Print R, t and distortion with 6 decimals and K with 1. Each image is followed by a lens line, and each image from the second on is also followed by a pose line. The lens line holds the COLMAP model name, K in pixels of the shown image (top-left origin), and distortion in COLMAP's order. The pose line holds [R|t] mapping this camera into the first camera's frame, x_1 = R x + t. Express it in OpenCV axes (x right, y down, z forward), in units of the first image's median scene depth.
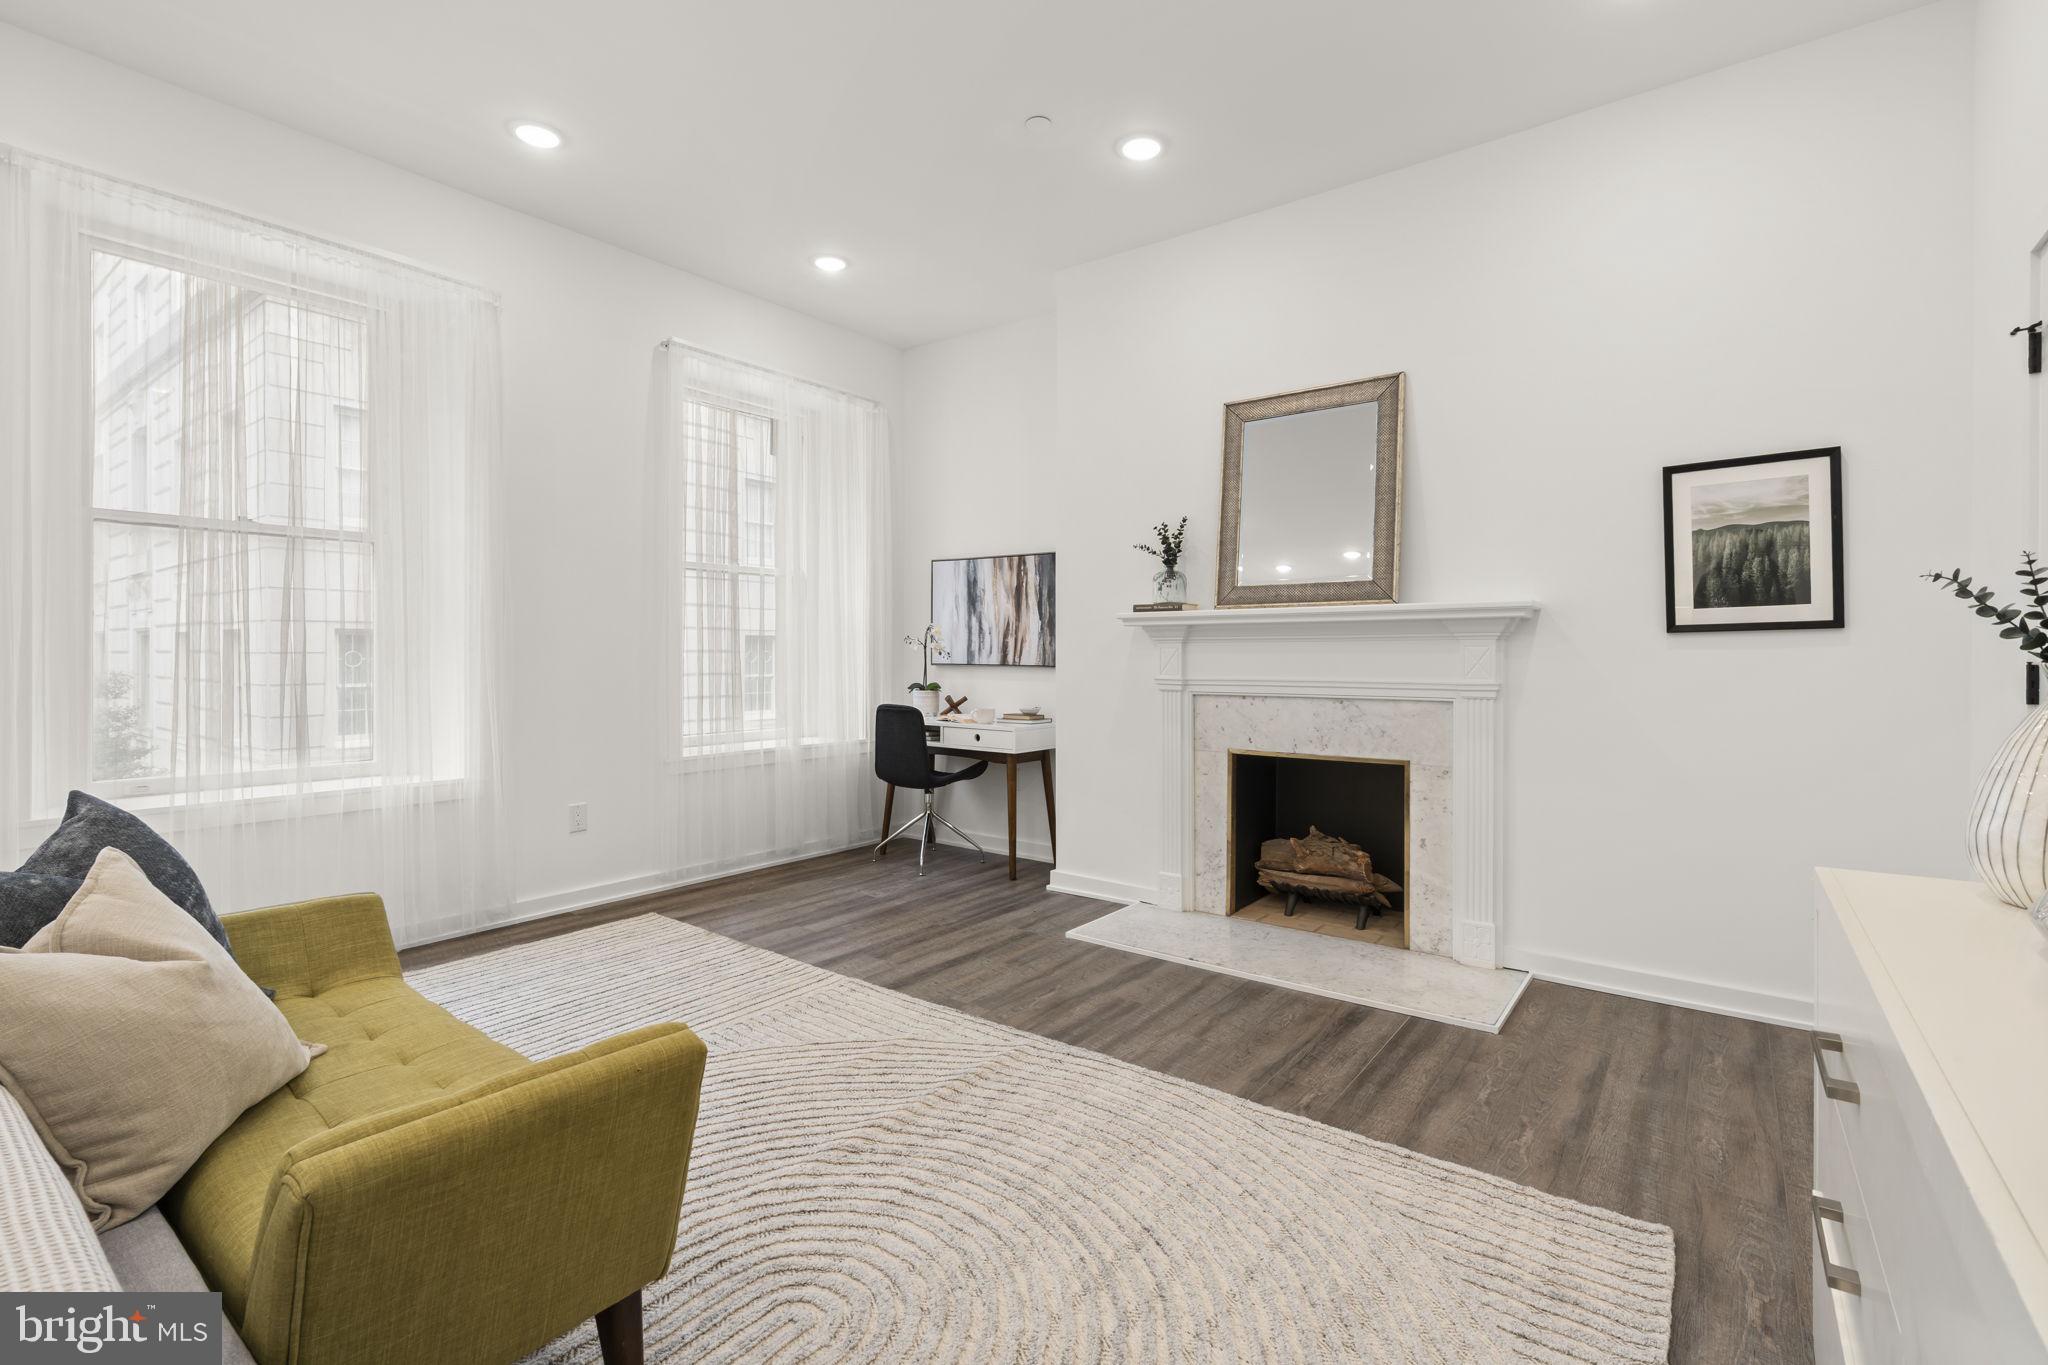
lens RADIAL K [[918.6, 0, 1012.5], [0, 918.6, 672.2], [0, 0, 1]] dist [-0.005765, 0.001356]
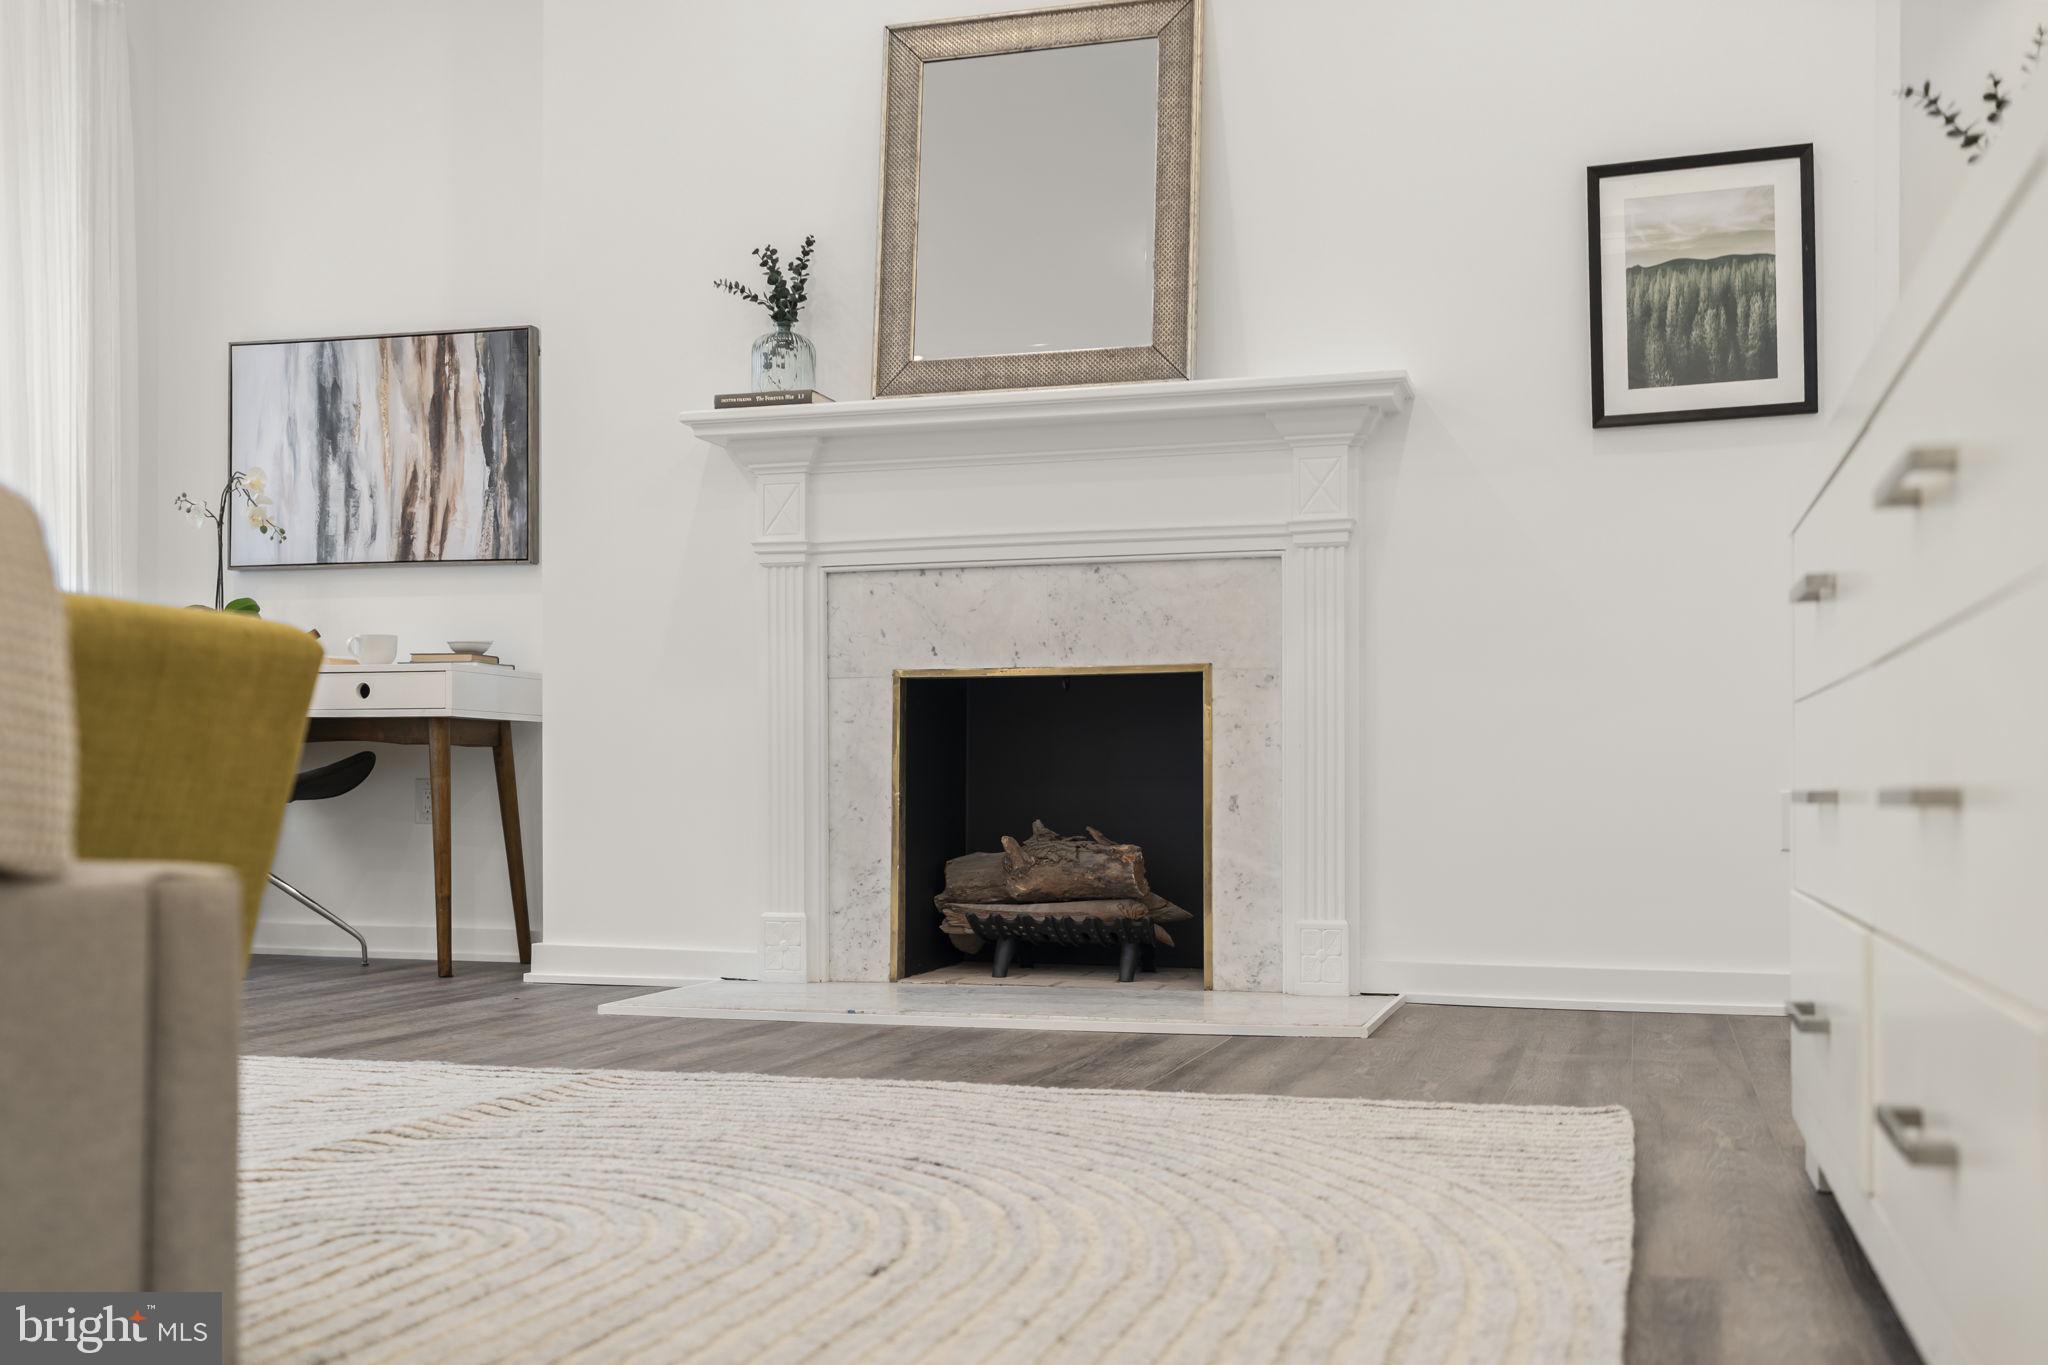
lens RADIAL K [[1935.9, 0, 1029.0], [0, 1935.9, 686.6], [0, 0, 1]] dist [0.005463, 0.000000]
pose [[0.938955, 0.003661, 0.344021, -0.083706], [-0.000070, 0.999945, -0.010449, 0.111568], [-0.344041, 0.009787, 0.938904, -0.091090]]
